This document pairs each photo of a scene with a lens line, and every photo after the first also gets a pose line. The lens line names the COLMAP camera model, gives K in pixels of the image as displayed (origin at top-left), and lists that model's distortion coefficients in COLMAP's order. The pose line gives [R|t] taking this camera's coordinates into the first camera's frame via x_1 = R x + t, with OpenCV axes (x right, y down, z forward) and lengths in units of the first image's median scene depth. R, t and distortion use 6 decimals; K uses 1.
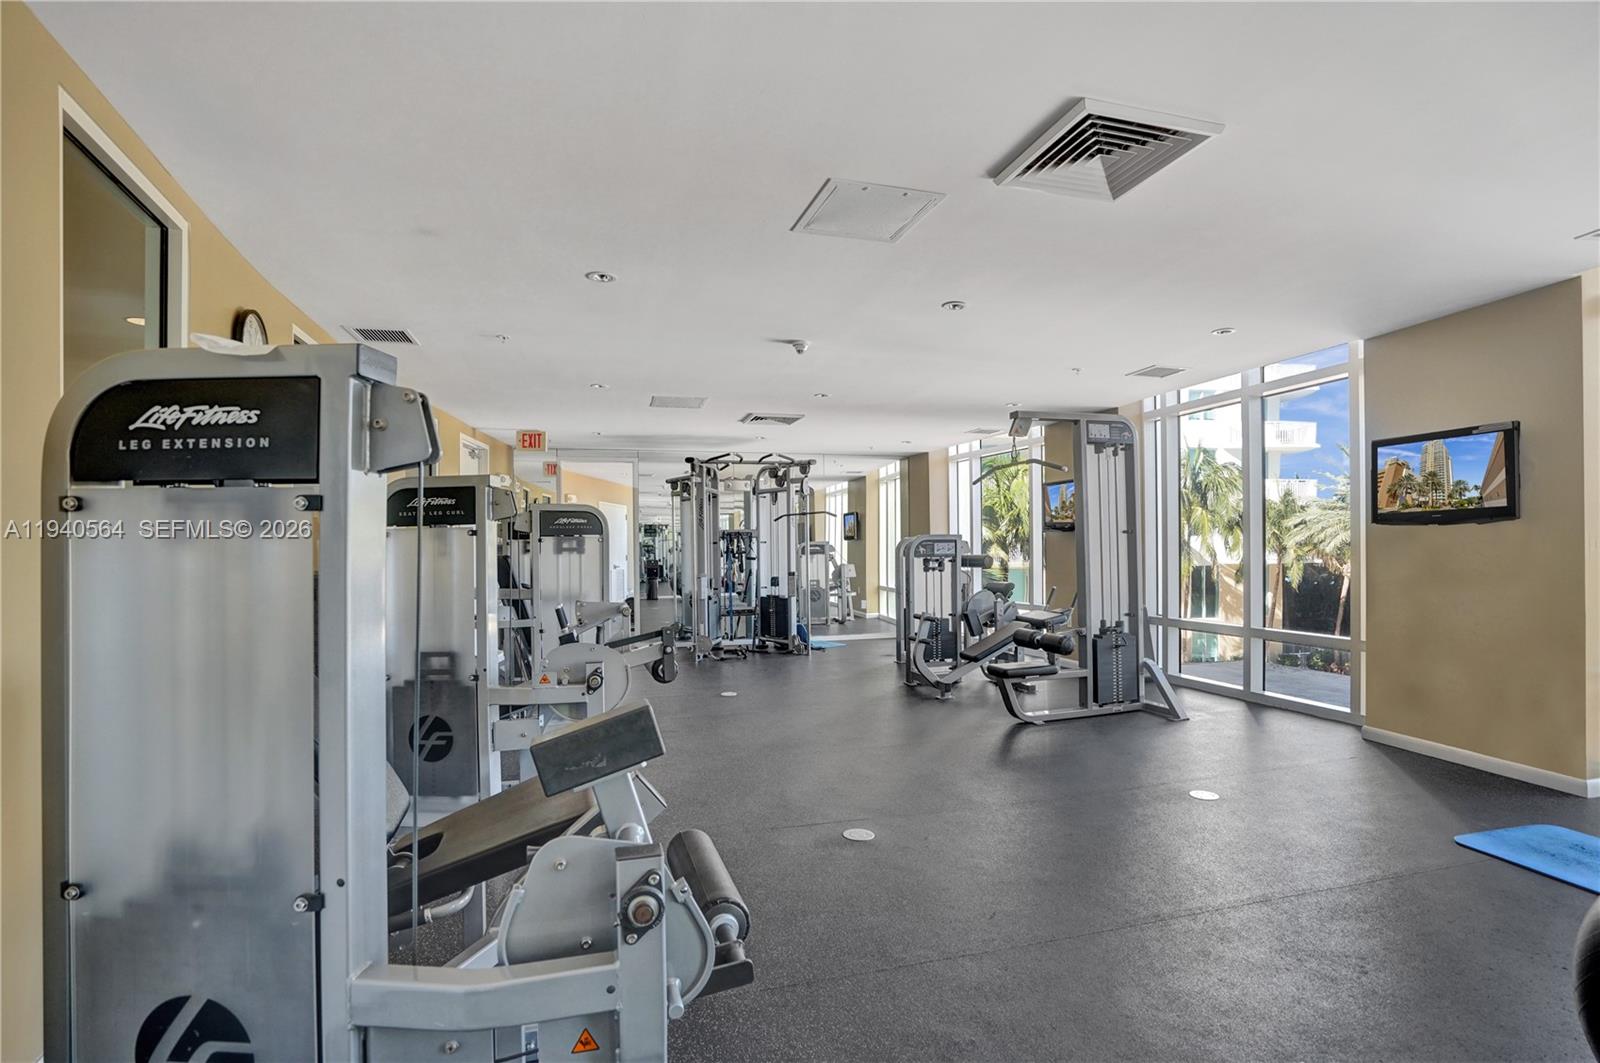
lens RADIAL K [[743.3, 0, 800.0], [0, 743.3, 531.5], [0, 0, 1]] dist [-0.000584, 0.000004]
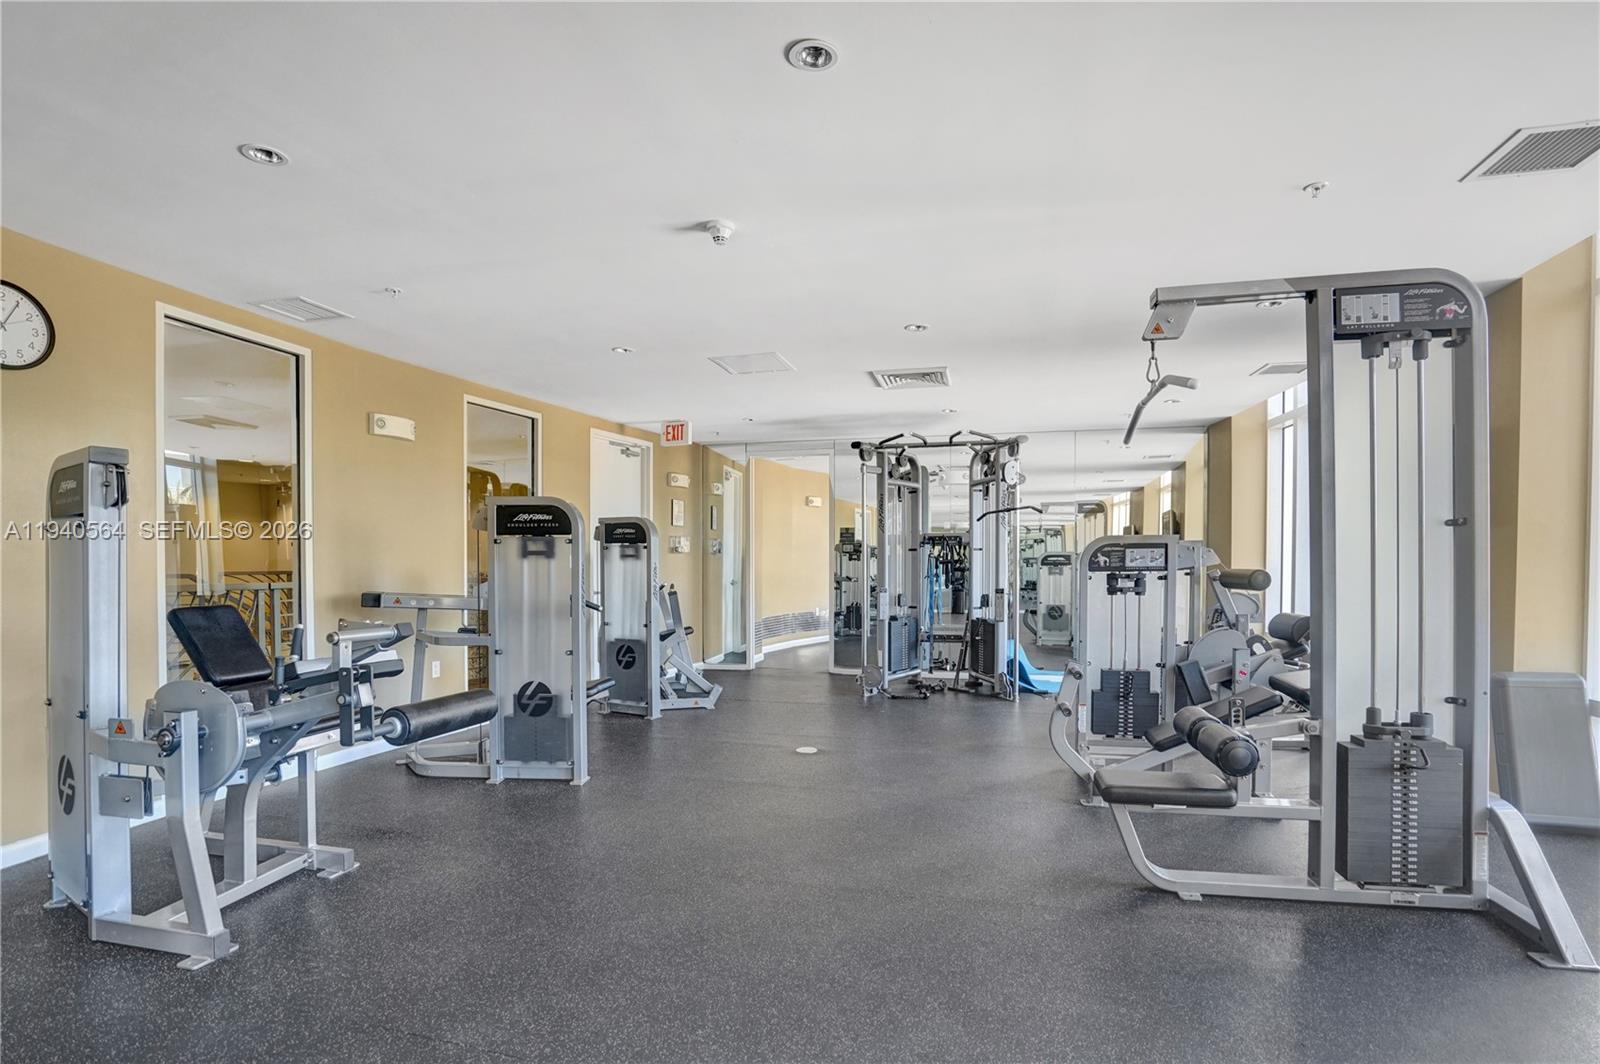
lens RADIAL K [[764.1, 0, 801.9], [0, 764.1, 563.9], [0, 0, 1]] dist [-0.000695, 0.000094]
pose [[0.872749, 0.012693, -0.488004, 0.254826], [0.001467, 0.999589, 0.028622, 0.009532], [0.488167, -0.025696, 0.872372, 0.309017]]
